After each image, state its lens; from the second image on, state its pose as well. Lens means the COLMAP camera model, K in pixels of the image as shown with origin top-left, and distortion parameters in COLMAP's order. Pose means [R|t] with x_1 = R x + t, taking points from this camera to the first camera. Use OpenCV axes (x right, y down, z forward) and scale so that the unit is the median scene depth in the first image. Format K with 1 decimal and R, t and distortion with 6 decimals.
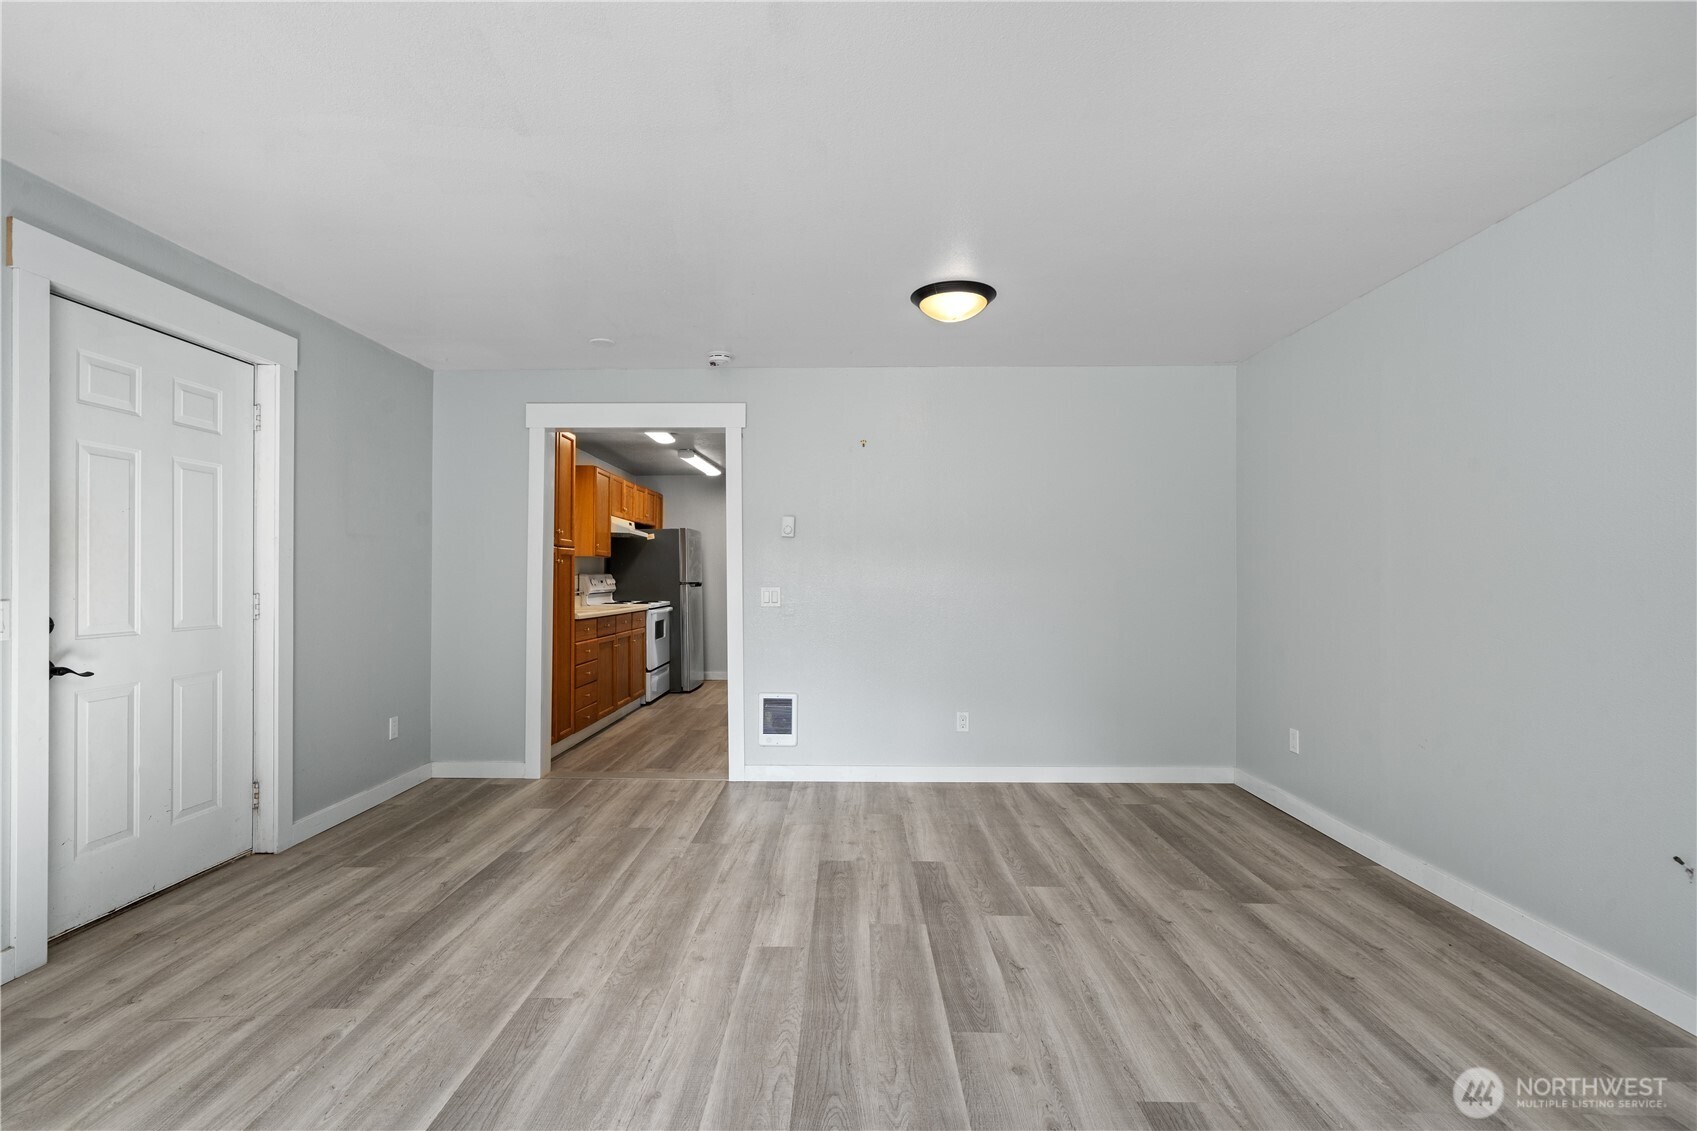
lens RADIAL K [[782.7, 0, 829.8], [0, 782.7, 573.9], [0, 0, 1]] dist [0.001288, 0.000248]
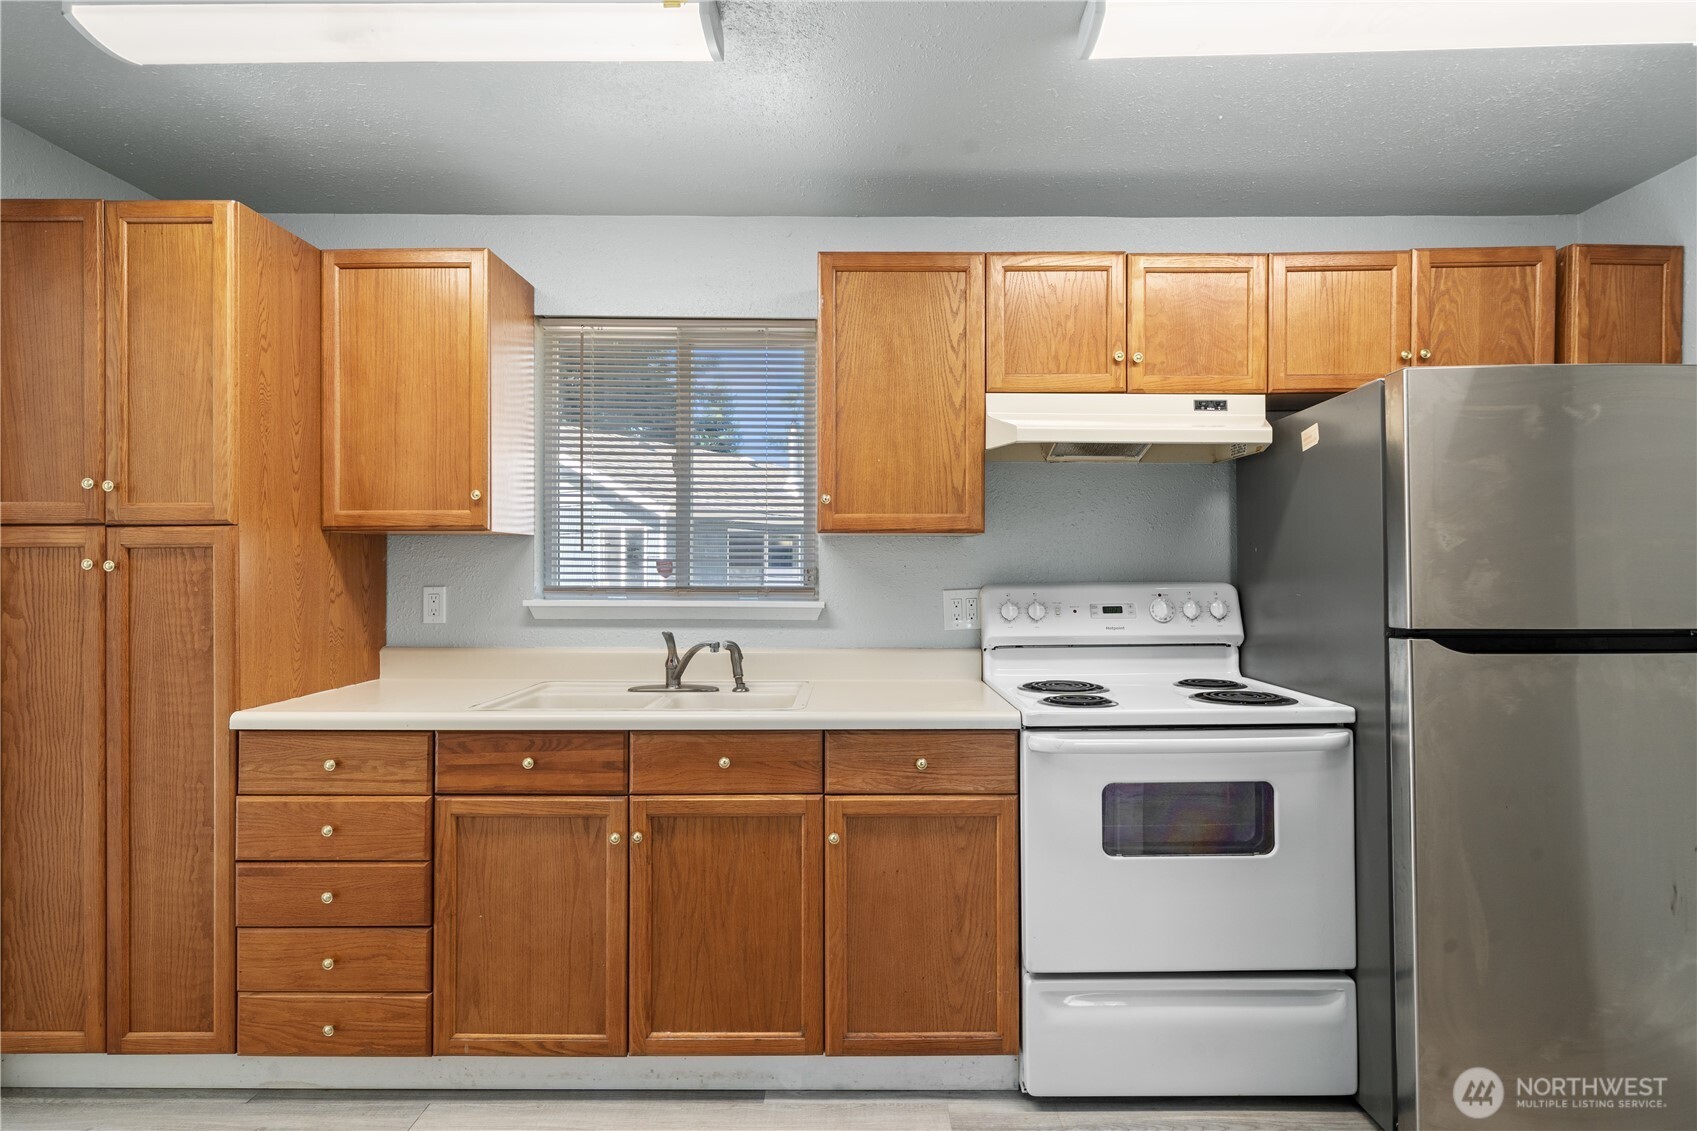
lens RADIAL K [[838.6, 0, 858.9], [0, 838.6, 573.5], [0, 0, 1]] dist [0.000874, 0.001162]
pose [[0.012757, 0.002112, -0.999916, 0.091752], [0.014138, 0.999897, 0.002293, -0.014821], [0.999819, -0.014166, 0.012725, 2.259193]]
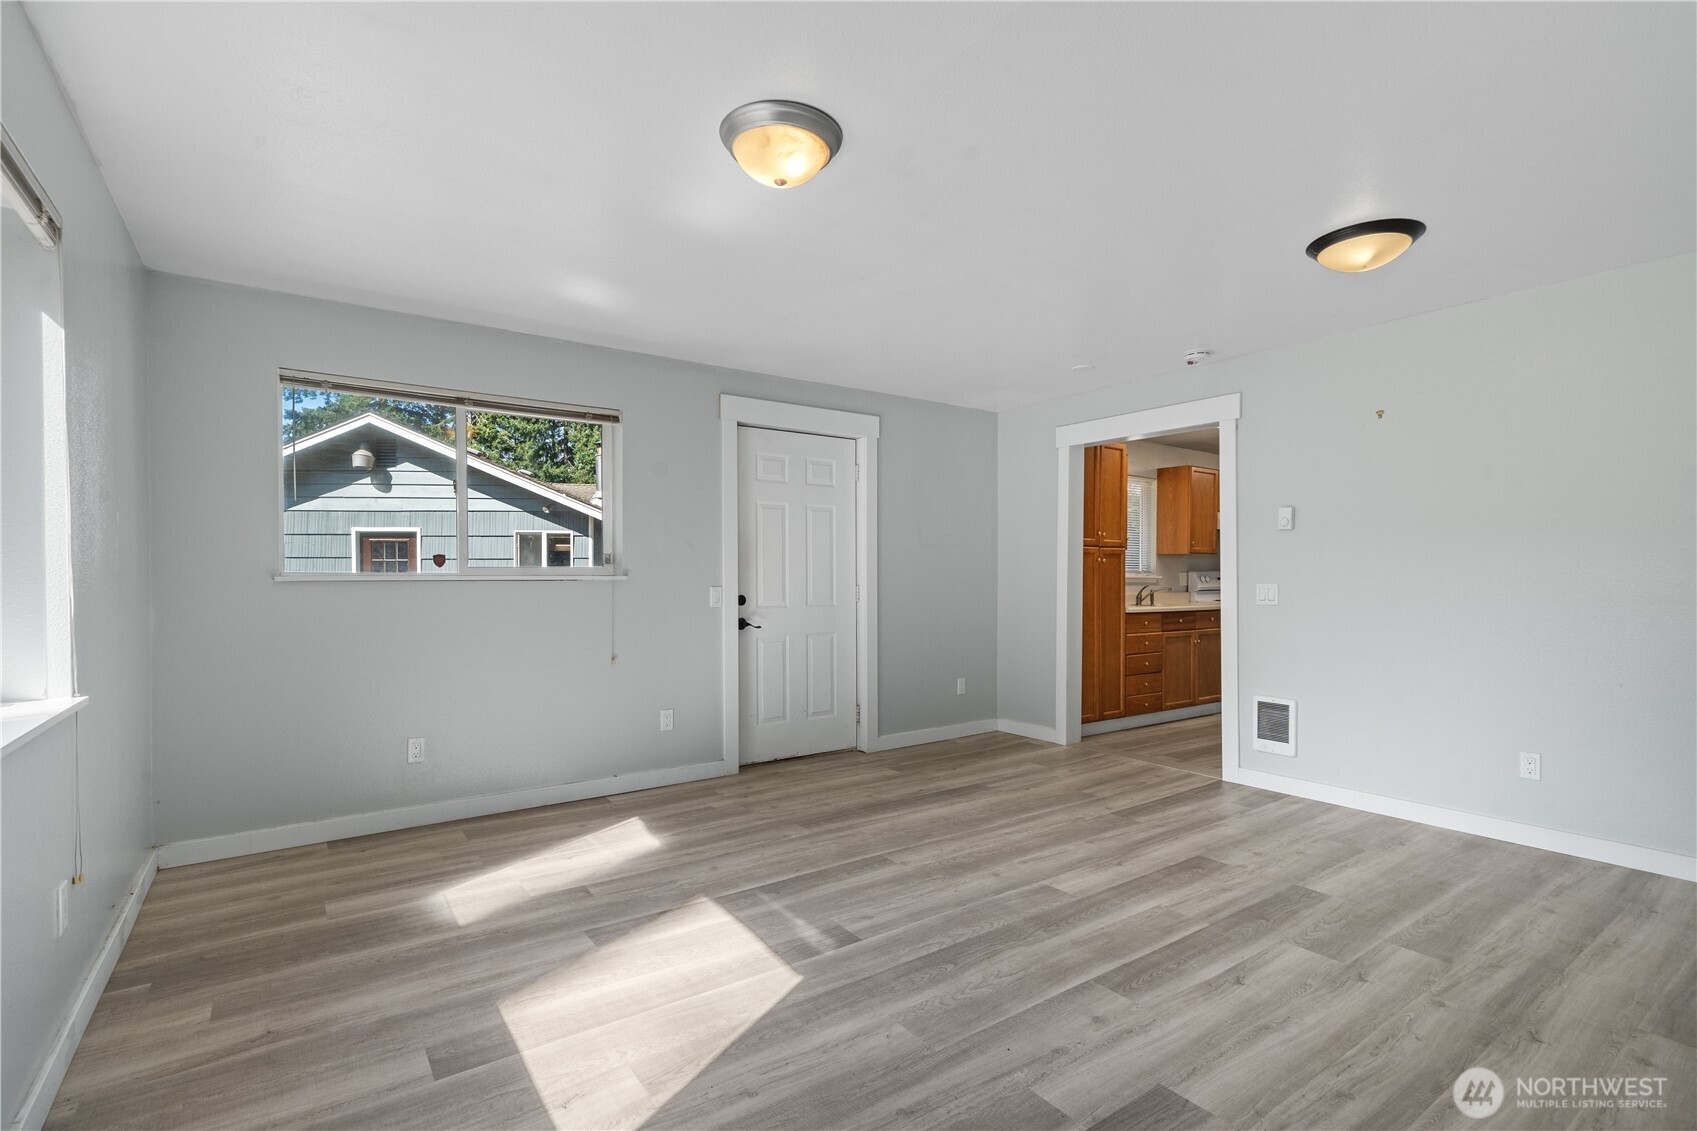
lens RADIAL K [[782.7, 0, 833.6], [0, 782.7, 581.7], [0, 0, 1]] dist [0.001288, 0.000248]
pose [[0.594224, 0.003720, -0.804291, 0.556469], [0.005814, 0.999943, 0.008920, 0.004276], [0.804278, -0.009977, 0.594169, 0.033897]]
